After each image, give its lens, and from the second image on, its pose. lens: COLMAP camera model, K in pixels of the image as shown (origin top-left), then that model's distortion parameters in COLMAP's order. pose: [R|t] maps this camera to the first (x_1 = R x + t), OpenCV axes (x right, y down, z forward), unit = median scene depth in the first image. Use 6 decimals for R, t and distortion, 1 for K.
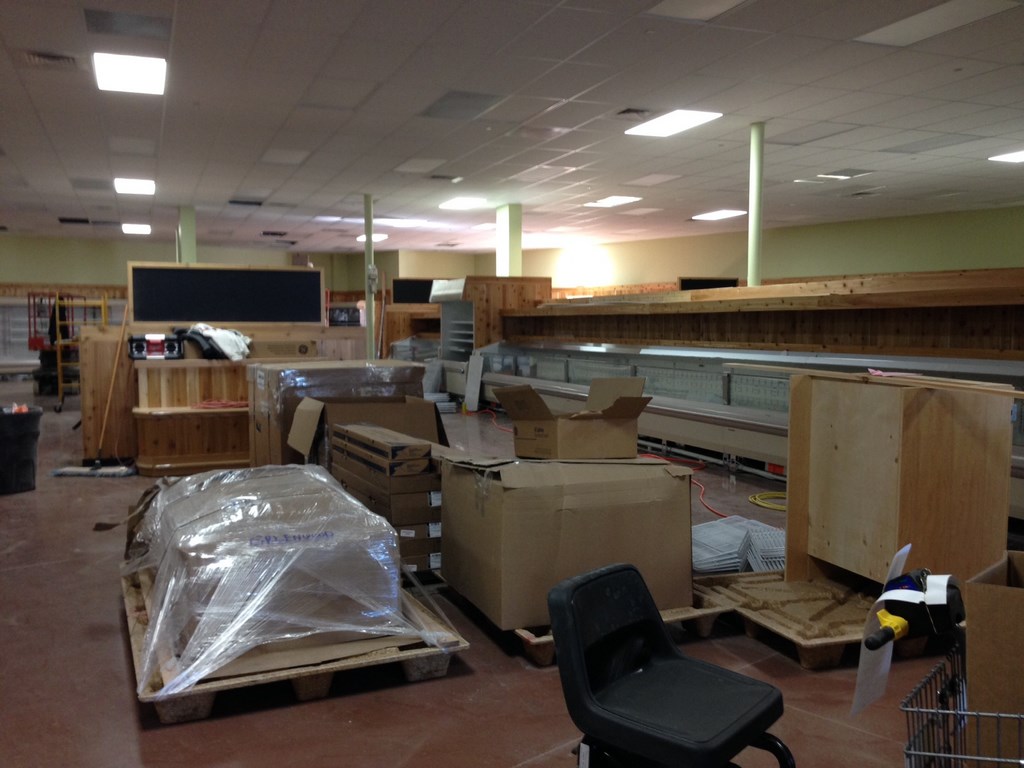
lens RADIAL K [[973.5, 0, 518.3], [0, 973.5, 386.1], [0, 0, 1]] dist [0.074657, 0.000000]
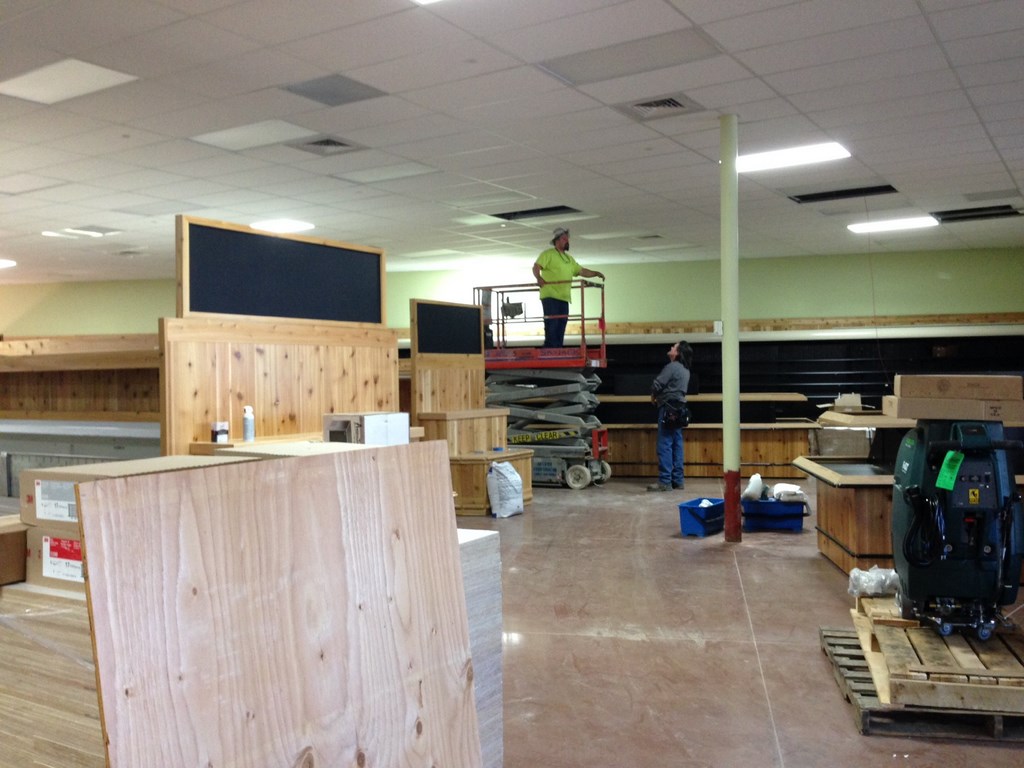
lens RADIAL K [[973.5, 0, 512.4], [0, 973.5, 381.0], [0, 0, 1]] dist [0.074657, 0.000000]
pose [[0.803868, -0.014421, 0.594633, 0.135794], [0.052063, 0.997575, -0.046189, -0.001350], [-0.592525, 0.068088, 0.802669, -0.029788]]
